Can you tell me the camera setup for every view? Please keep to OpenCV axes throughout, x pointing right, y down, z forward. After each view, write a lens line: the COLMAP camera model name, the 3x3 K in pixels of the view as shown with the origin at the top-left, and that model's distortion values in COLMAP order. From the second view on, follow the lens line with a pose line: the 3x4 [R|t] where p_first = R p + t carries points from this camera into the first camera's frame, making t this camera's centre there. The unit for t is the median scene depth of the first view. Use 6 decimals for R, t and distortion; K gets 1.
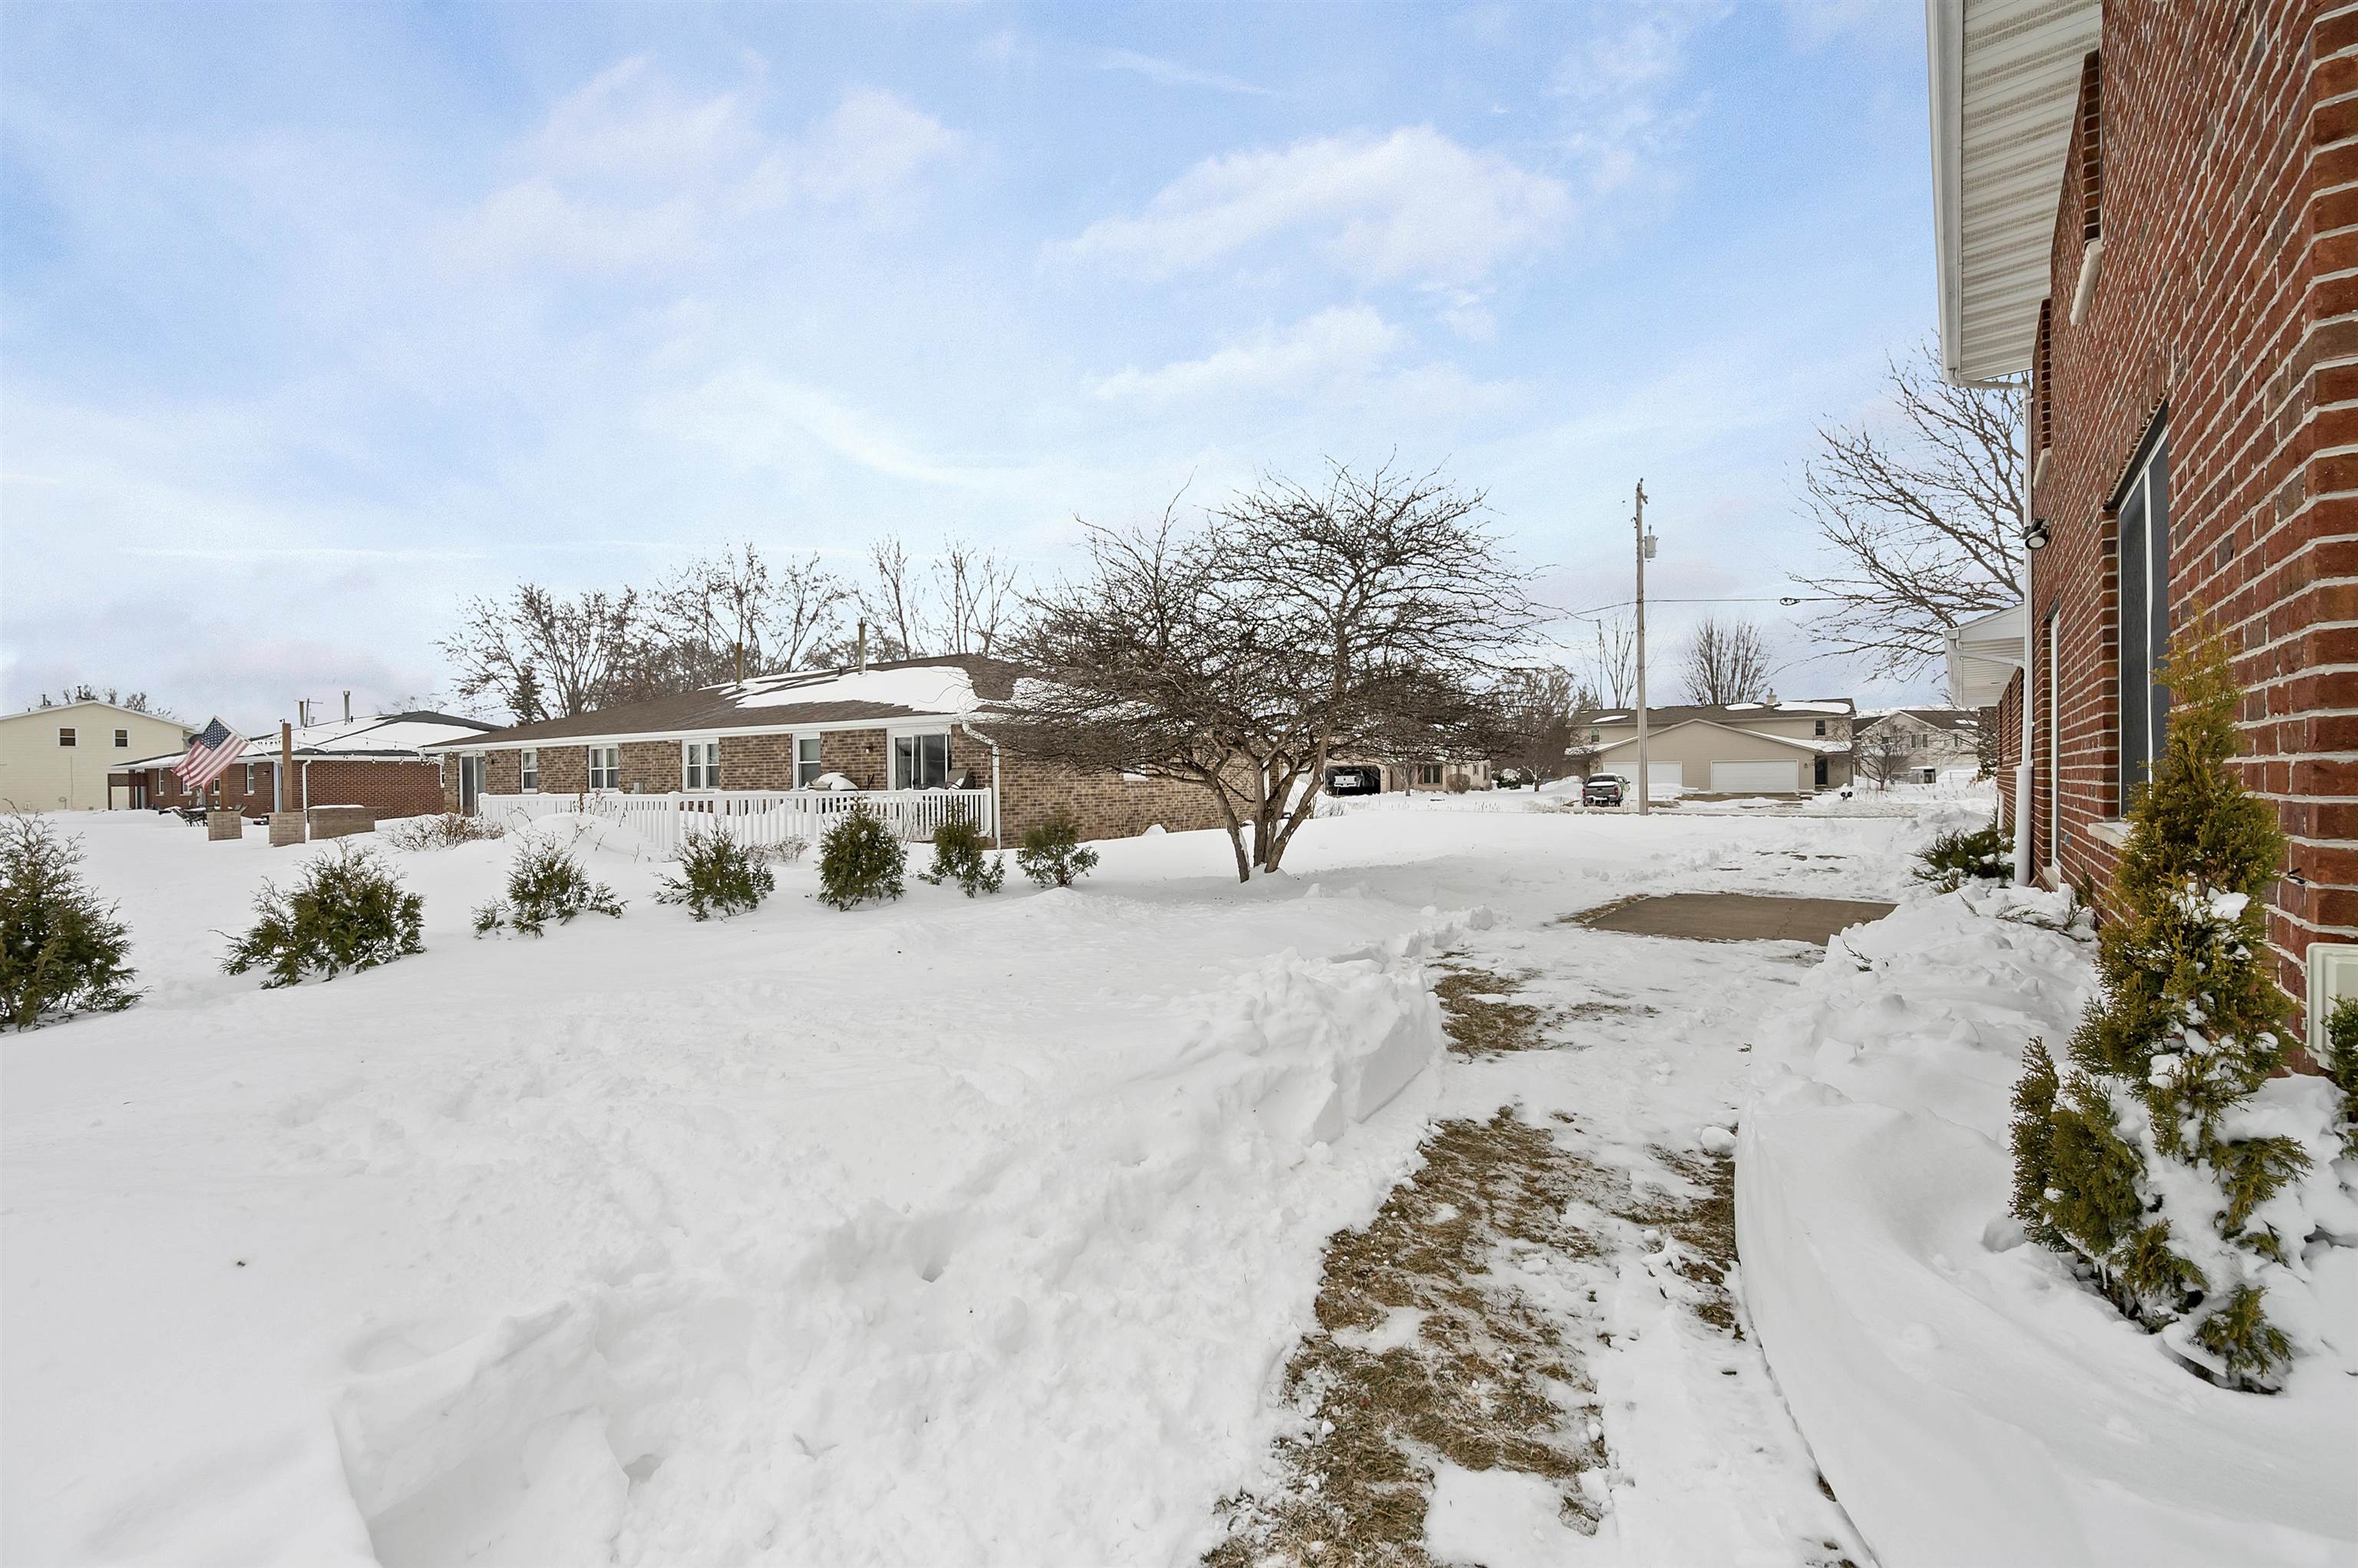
lens RADIAL K [[980.6, 0, 1186.3], [0, 980.6, 778.3], [0, 0, 1]] dist [-0.000951, -0.000308]
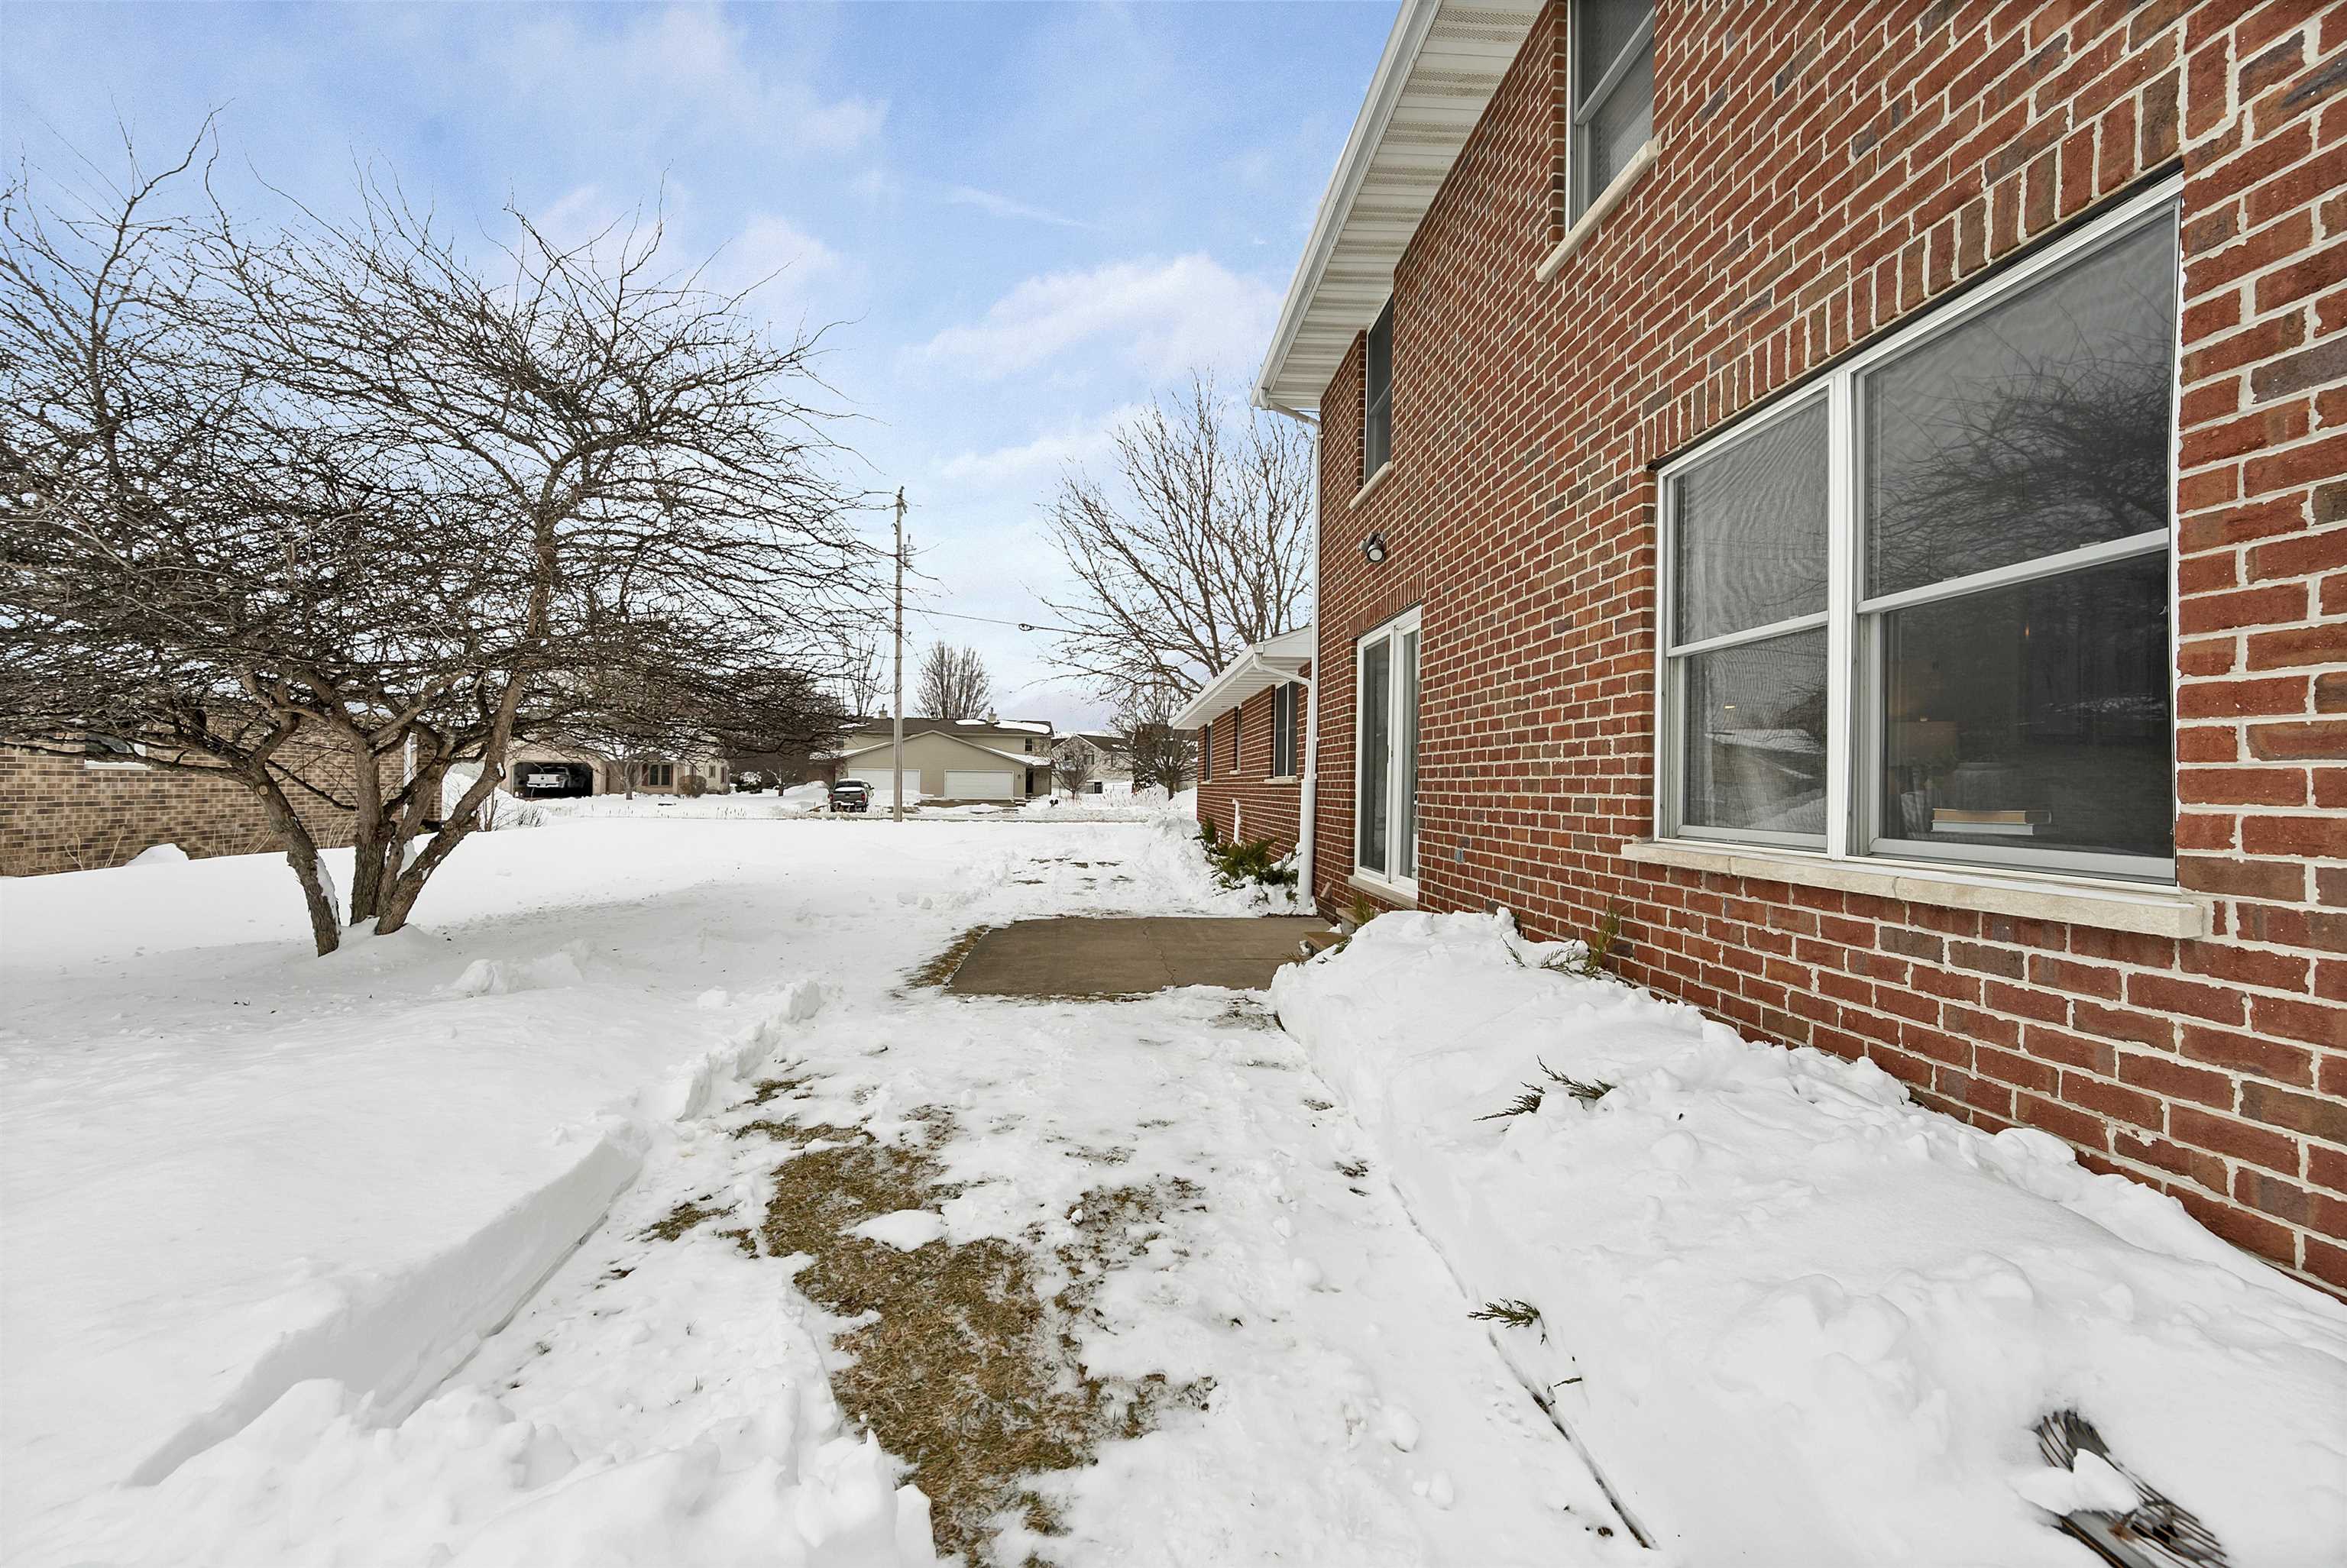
lens RADIAL K [[950.0, 0, 1181.3], [0, 950.0, 785.5], [0, 0, 1]] dist [0.001877, -0.000844]
pose [[0.730125, 0.019974, 0.683022, 0.040748], [-0.021314, 0.999752, -0.006452, 0.003755], [-0.682981, -0.009847, 0.730369, 0.264488]]
